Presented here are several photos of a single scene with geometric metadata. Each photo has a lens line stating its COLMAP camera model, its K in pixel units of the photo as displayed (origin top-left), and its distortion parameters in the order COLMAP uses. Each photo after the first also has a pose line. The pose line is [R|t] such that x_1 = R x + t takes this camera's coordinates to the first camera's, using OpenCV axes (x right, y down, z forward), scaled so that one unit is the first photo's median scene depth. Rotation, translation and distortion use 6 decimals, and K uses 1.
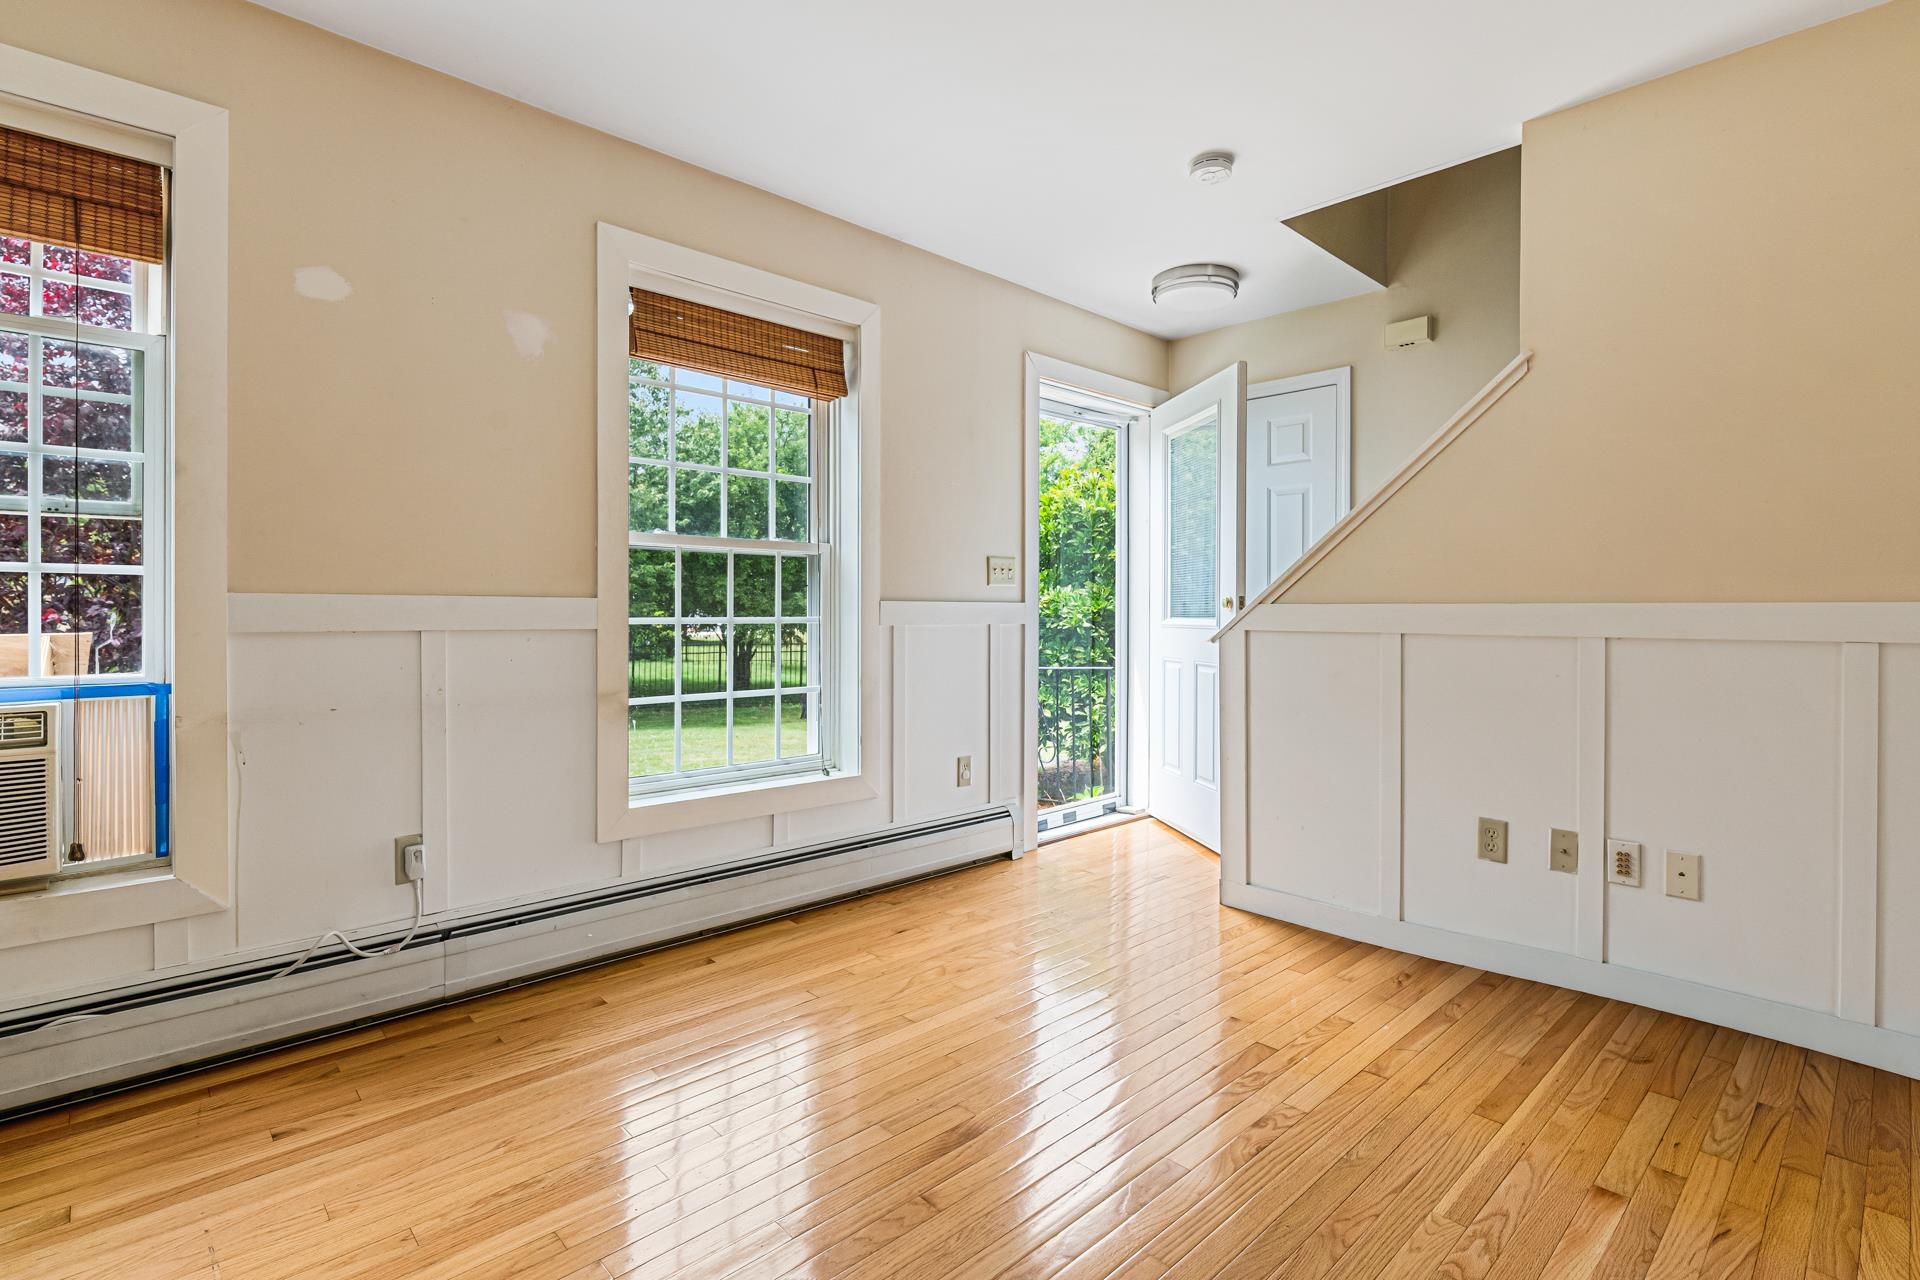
lens RADIAL K [[900.2, 0, 964.3], [0, 900.2, 617.4], [0, 0, 1]] dist [-0.002097, -0.000677]
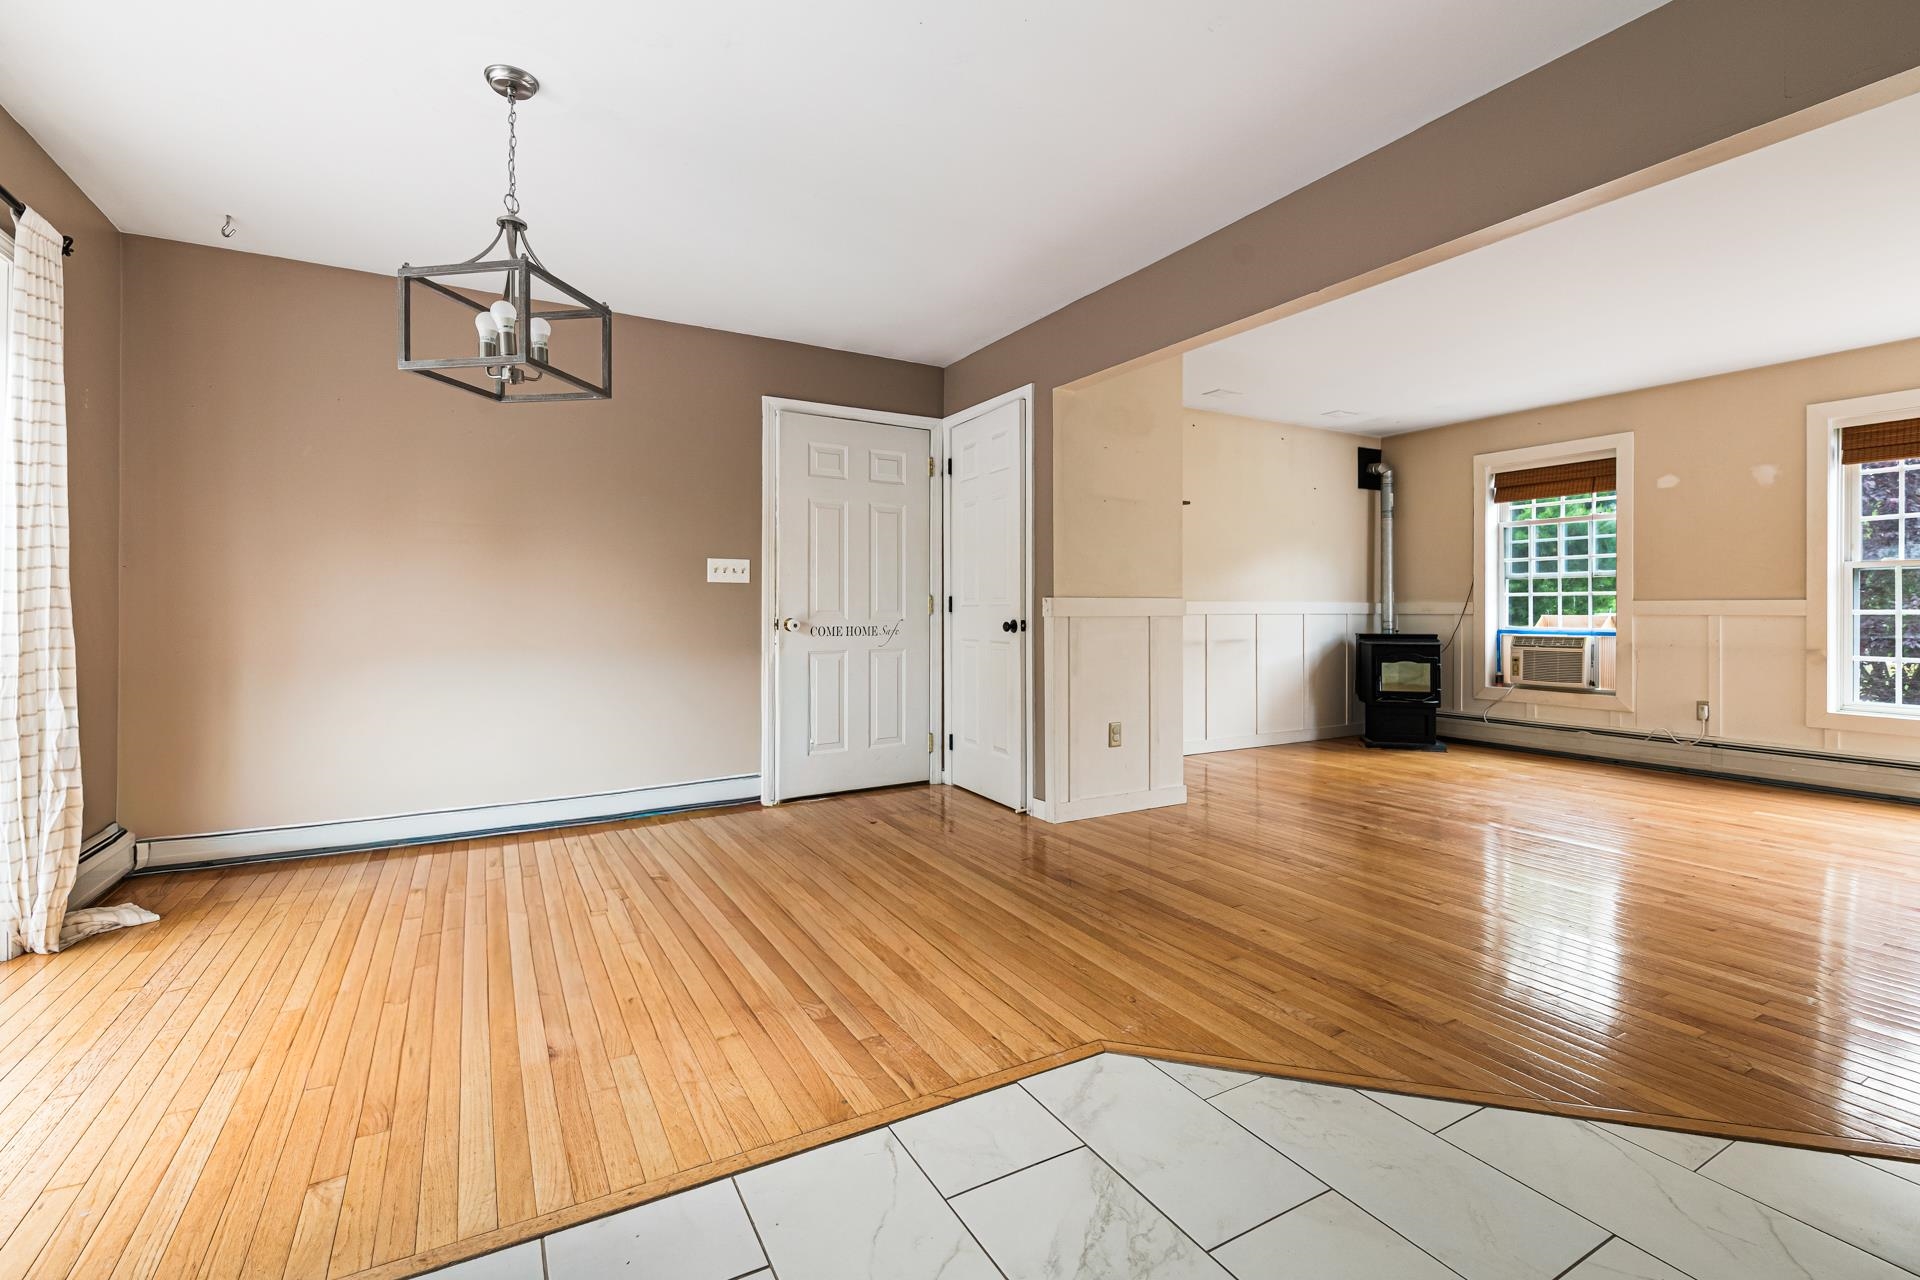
lens RADIAL K [[836.8, 0, 963.4], [0, 836.8, 616.2], [0, 0, 1]] dist [-0.014746, -0.000339]
pose [[-0.227808, 0.007729, -0.973675, 2.006431], [-0.003821, 0.999954, 0.008832, 0.005766], [0.973699, 0.005732, -0.227768, -0.423104]]
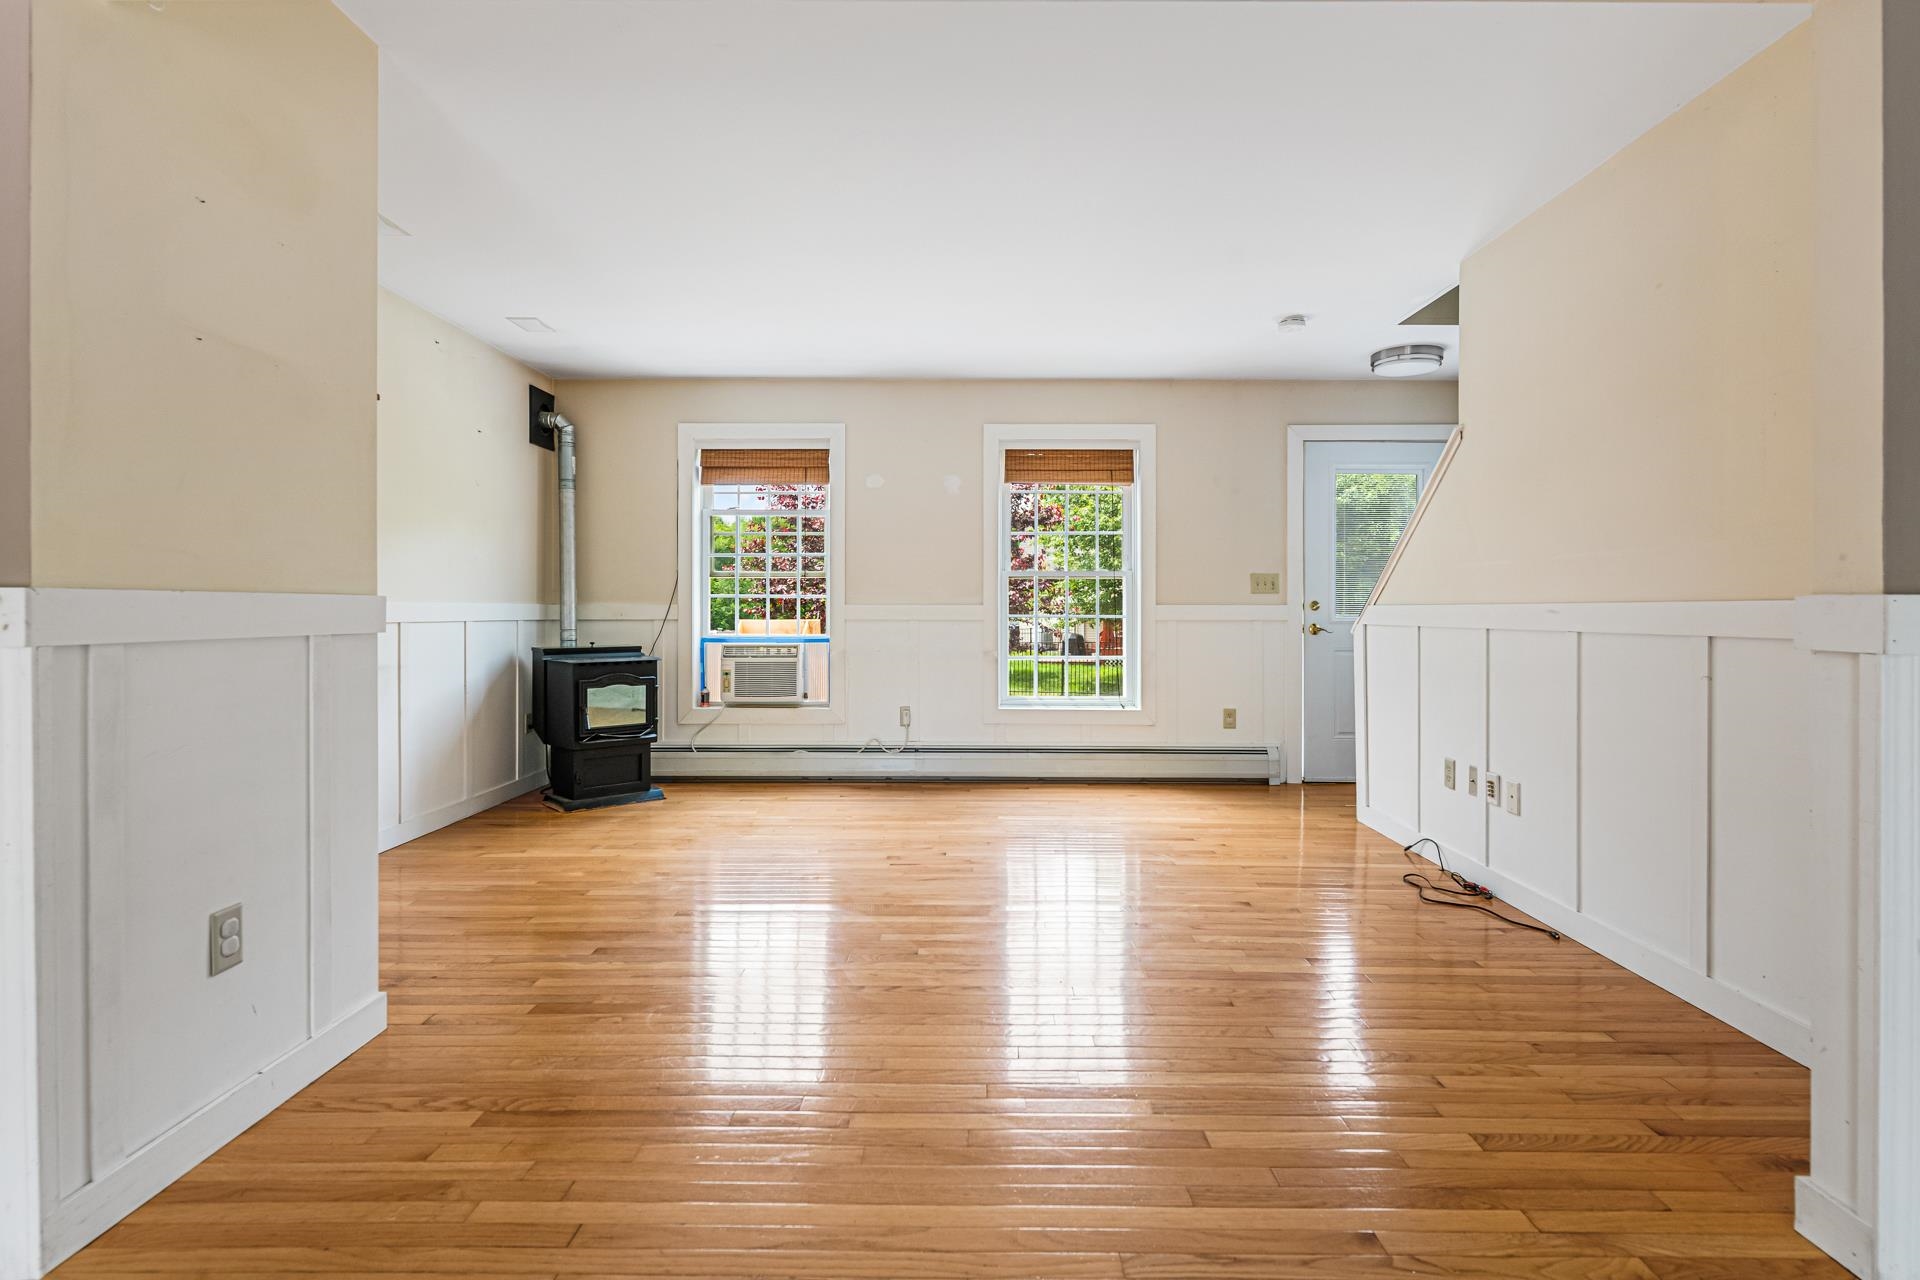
lens RADIAL K [[900.2, 0, 944.6], [0, 900.2, 614.2], [0, 0, 1]] dist [-0.002097, -0.000677]
pose [[0.724498, 0.003337, -0.689269, 1.110184], [-0.003515, 0.999993, 0.001148, -0.002889], [0.689268, 0.001591, 0.724504, -0.655382]]
